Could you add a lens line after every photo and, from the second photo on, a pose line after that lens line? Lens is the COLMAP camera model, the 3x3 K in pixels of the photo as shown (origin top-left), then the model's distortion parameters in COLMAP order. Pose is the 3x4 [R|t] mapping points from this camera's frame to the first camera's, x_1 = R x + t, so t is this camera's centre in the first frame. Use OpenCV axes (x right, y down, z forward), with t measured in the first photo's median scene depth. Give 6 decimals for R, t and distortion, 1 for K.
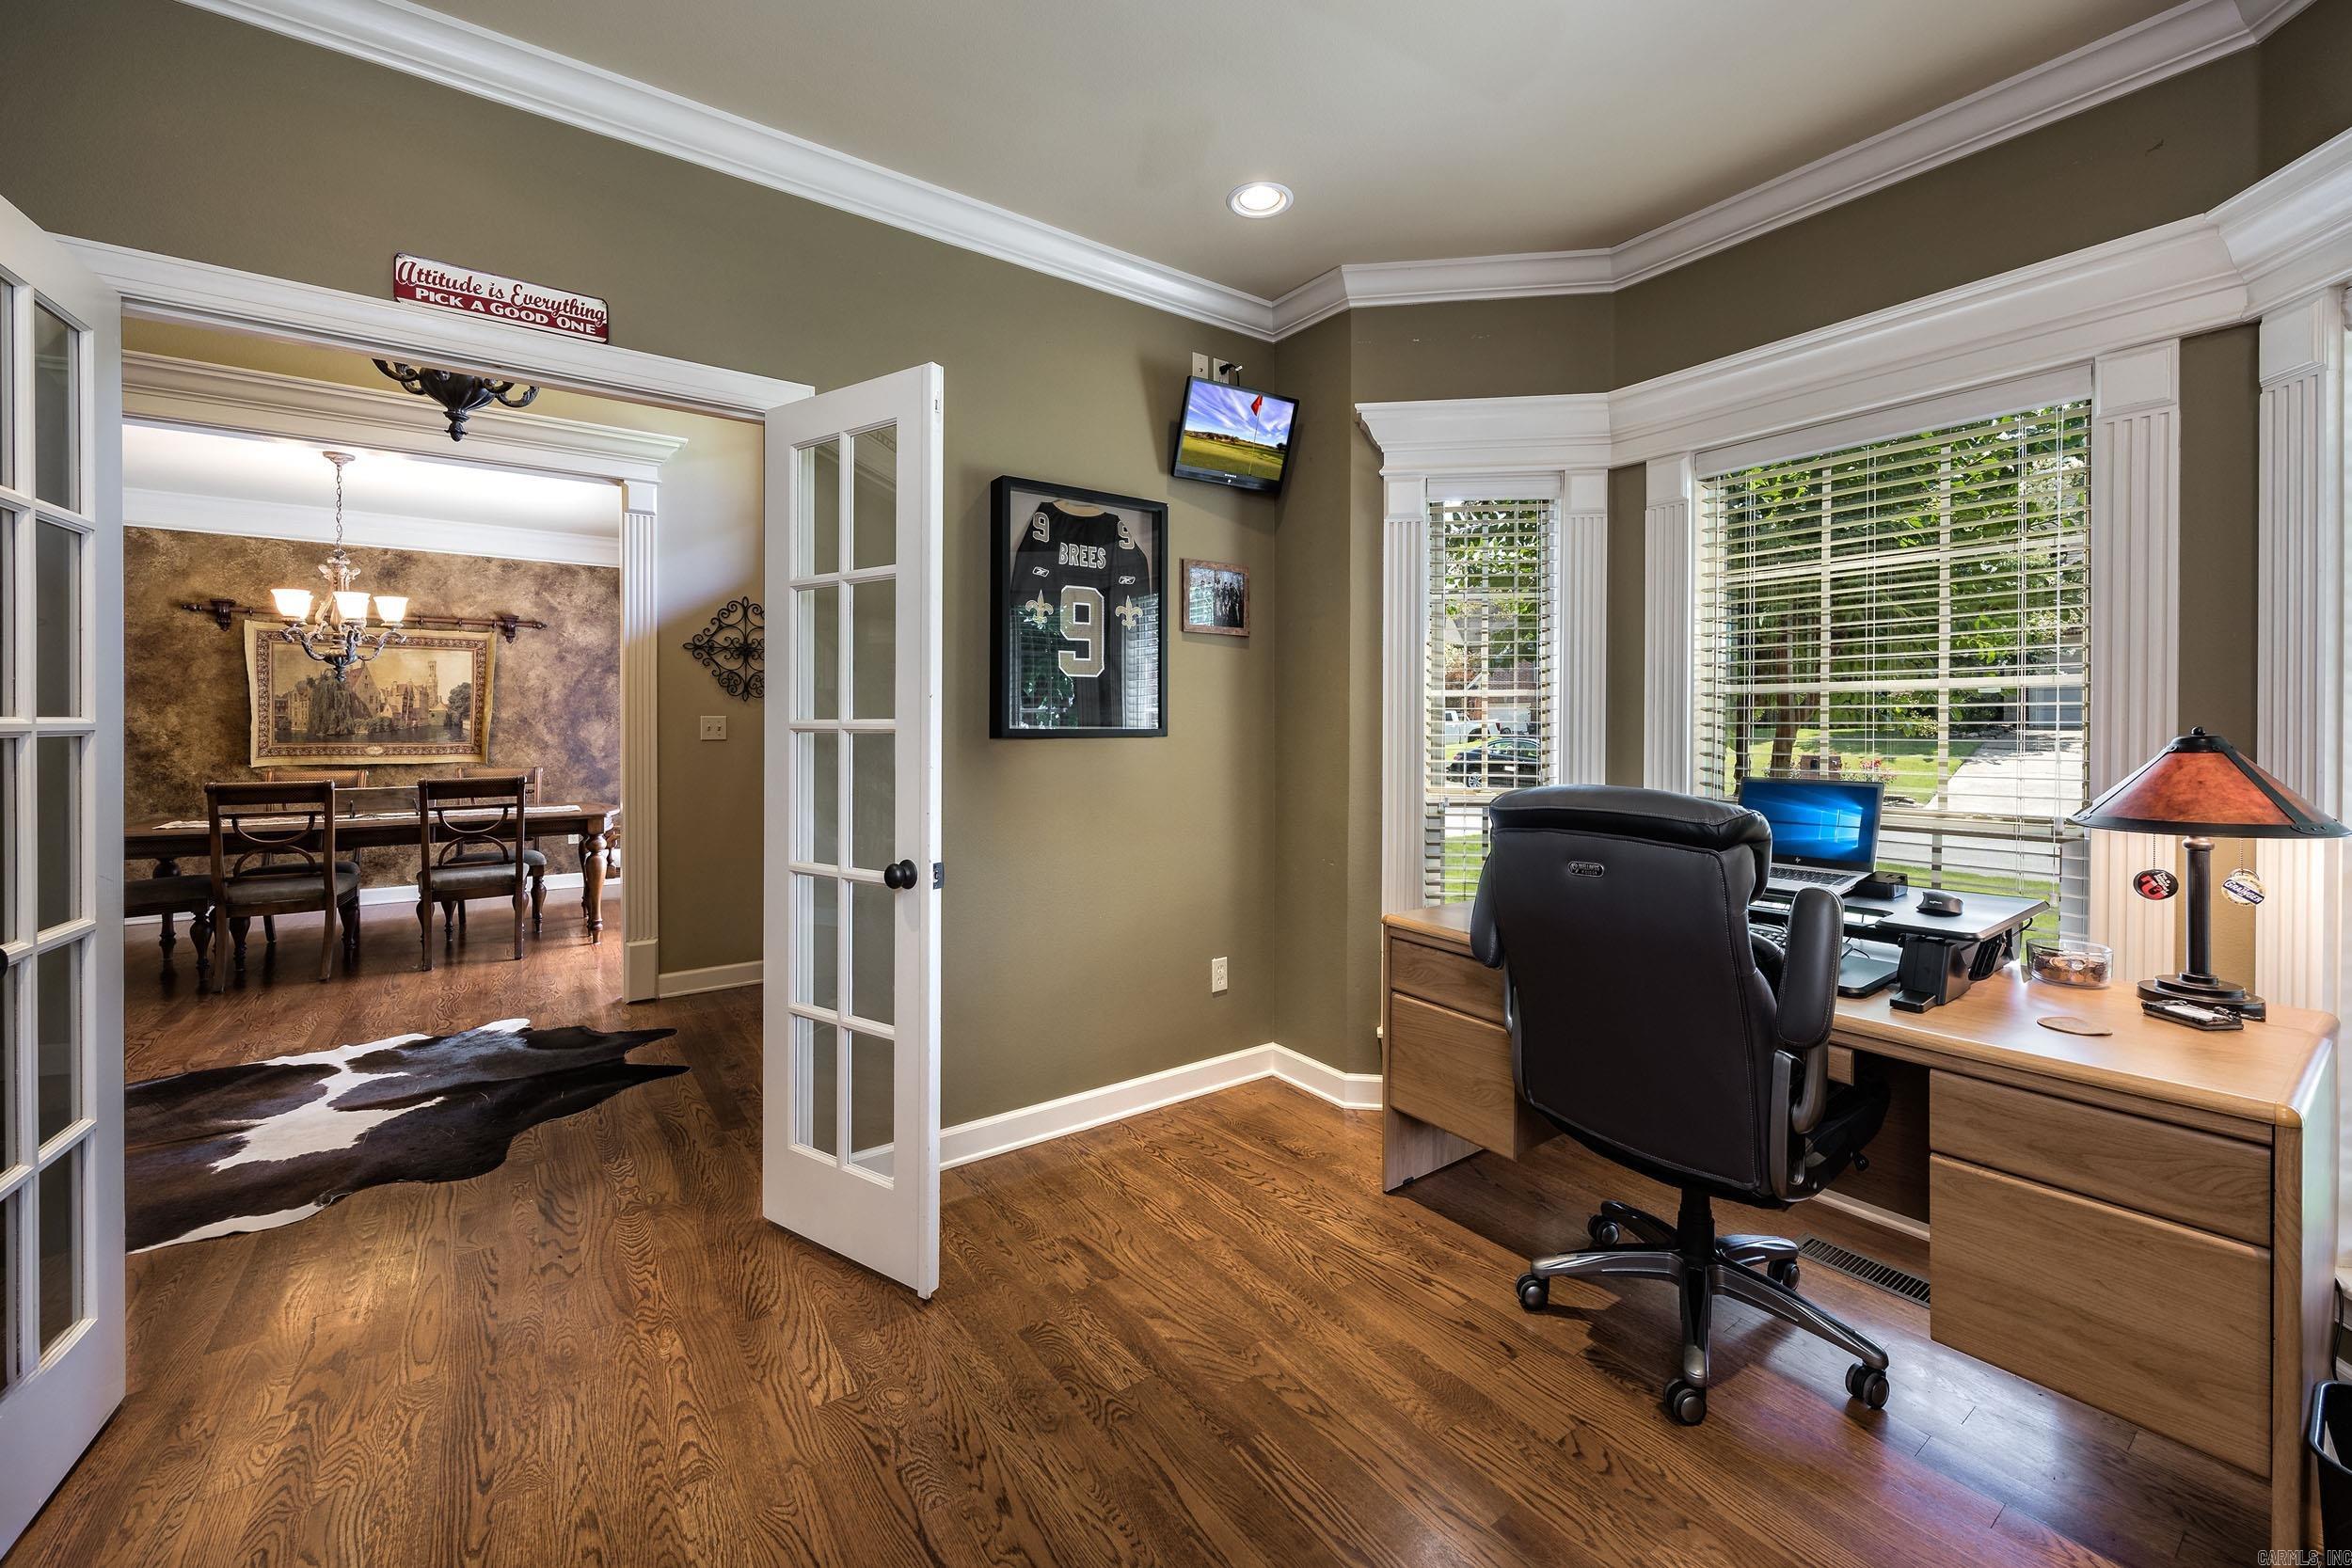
lens RADIAL K [[976.0, 0, 1173.9], [0, 976.0, 733.4], [0, 0, 1]] dist [0.000834, -0.000045]
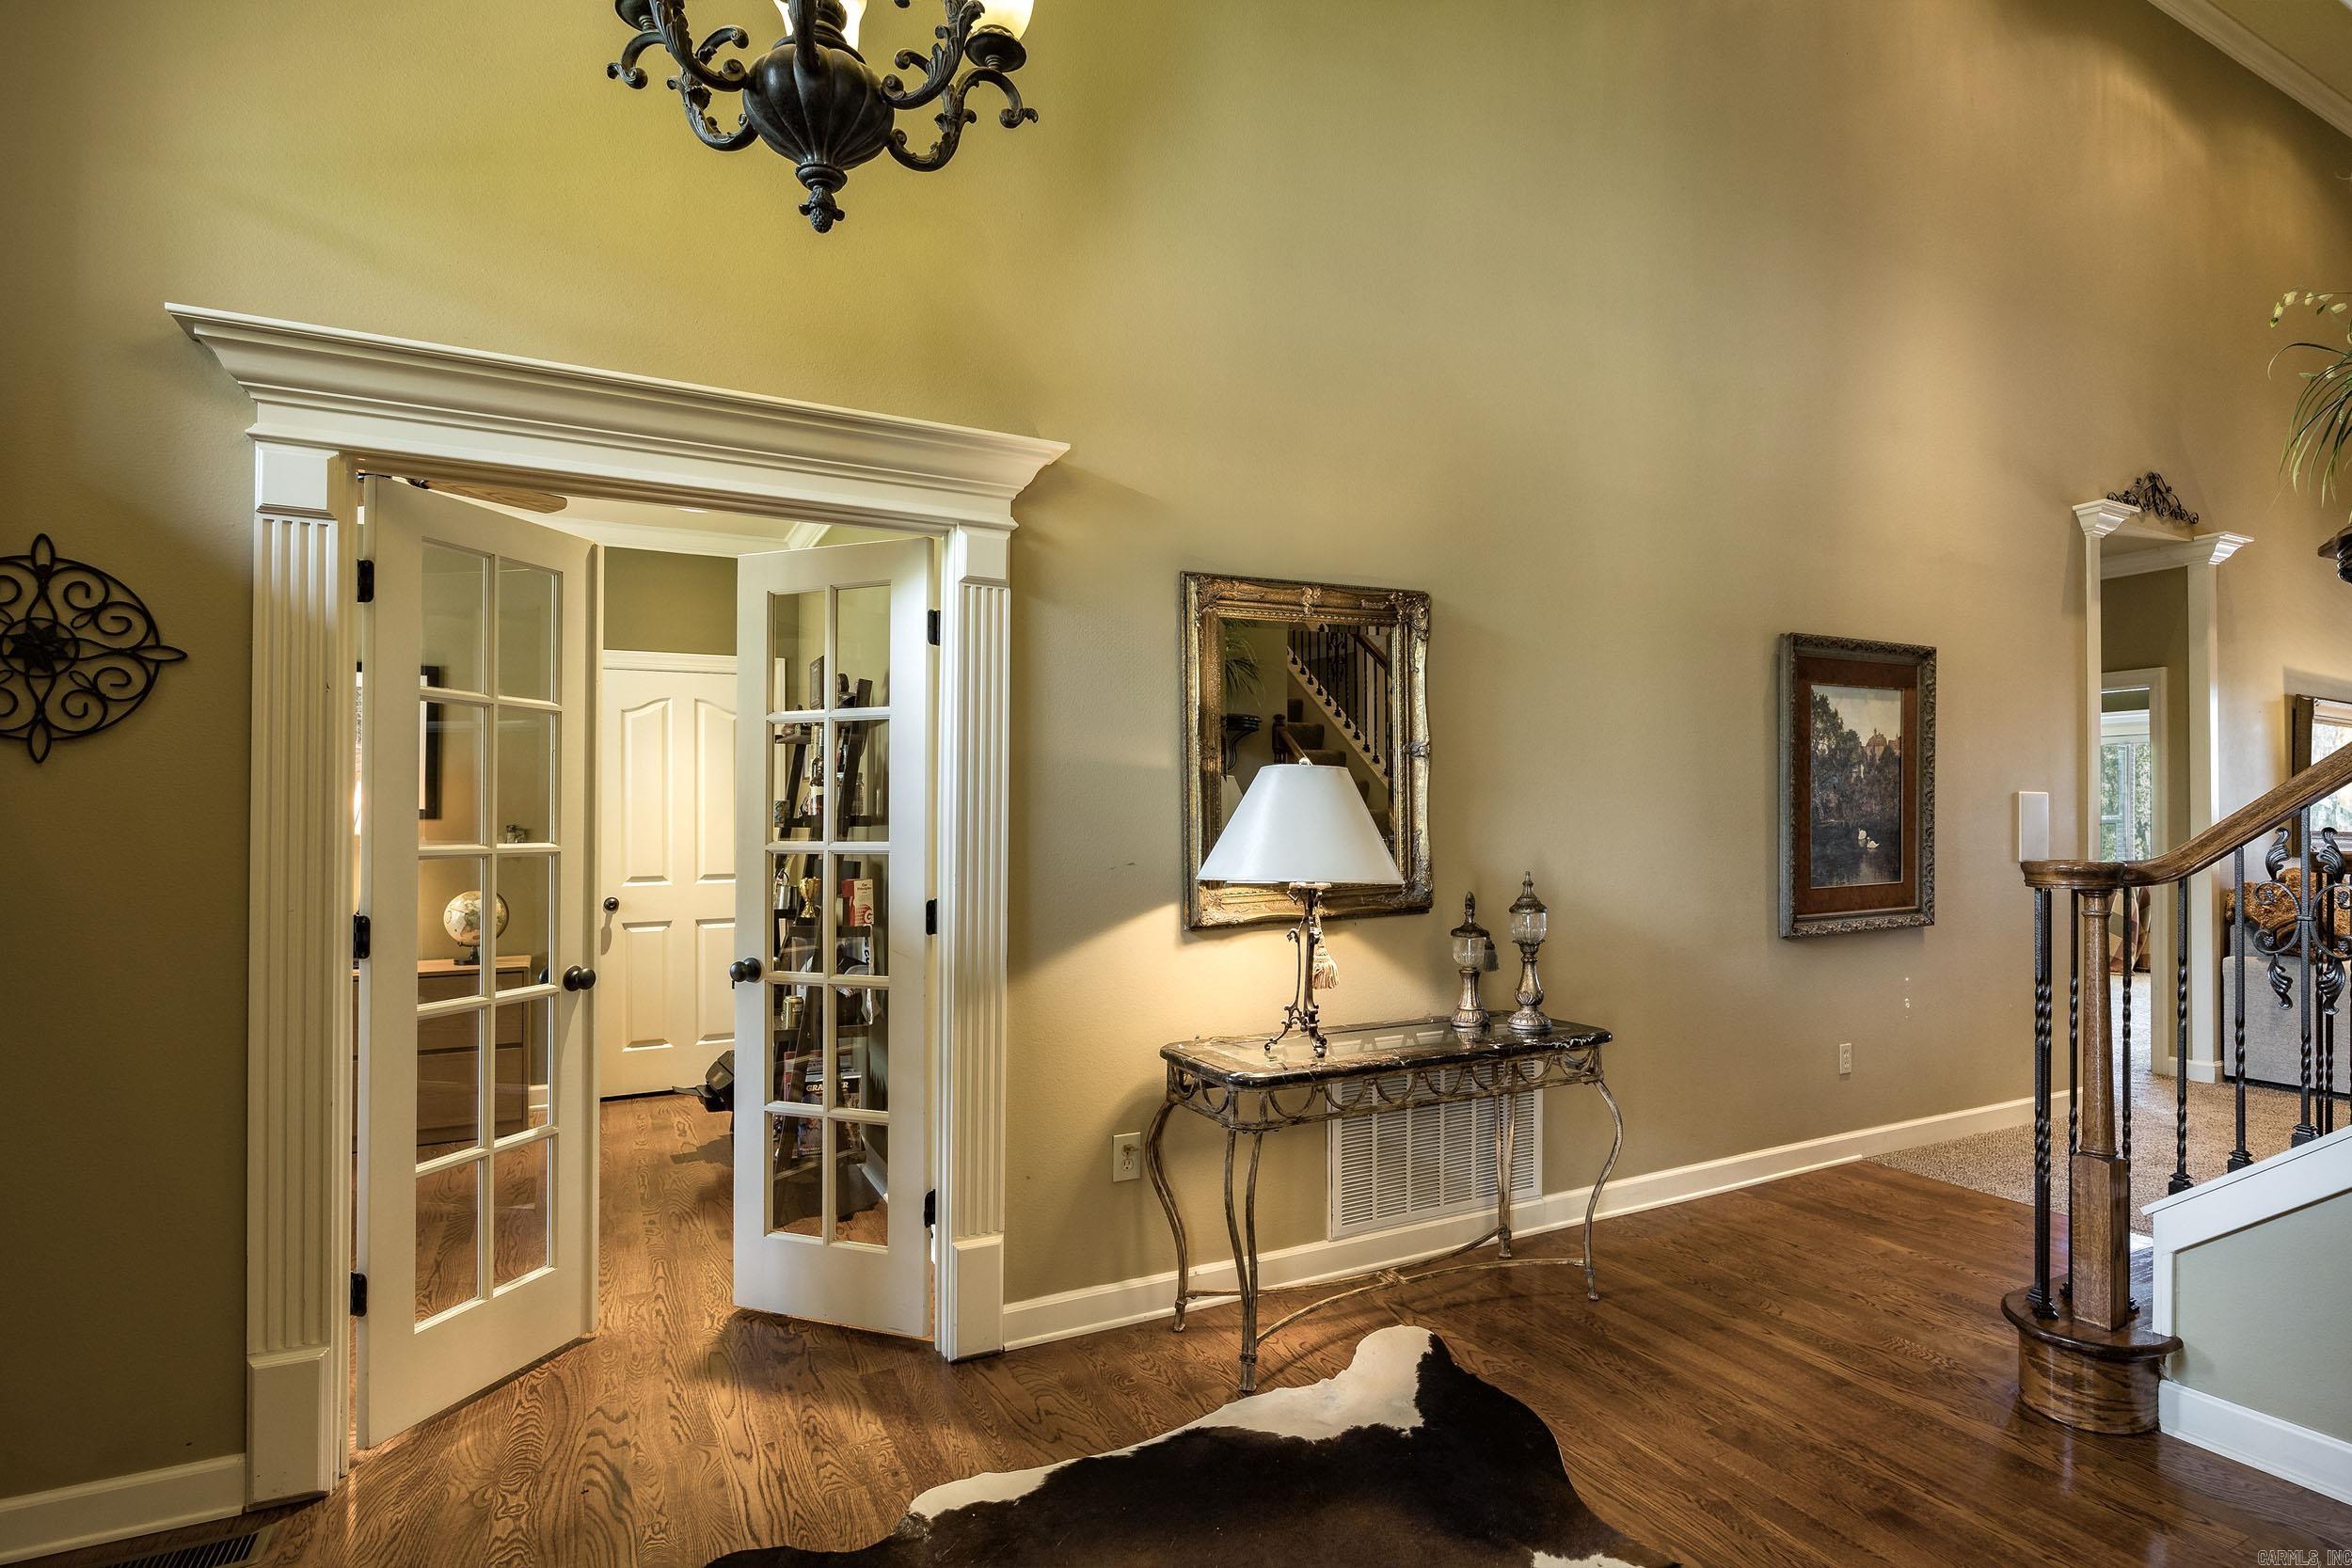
lens RADIAL K [[1152.4, 0, 1180.1], [0, 1152.4, 824.1], [0, 0, 1]] dist [0.001277, 0.000182]
pose [[-0.992172, -0.002544, 0.124857, -0.445775], [-0.002261, 0.999995, 0.002405, -0.006801], [-0.124862, 0.002104, -0.992172, 0.690468]]
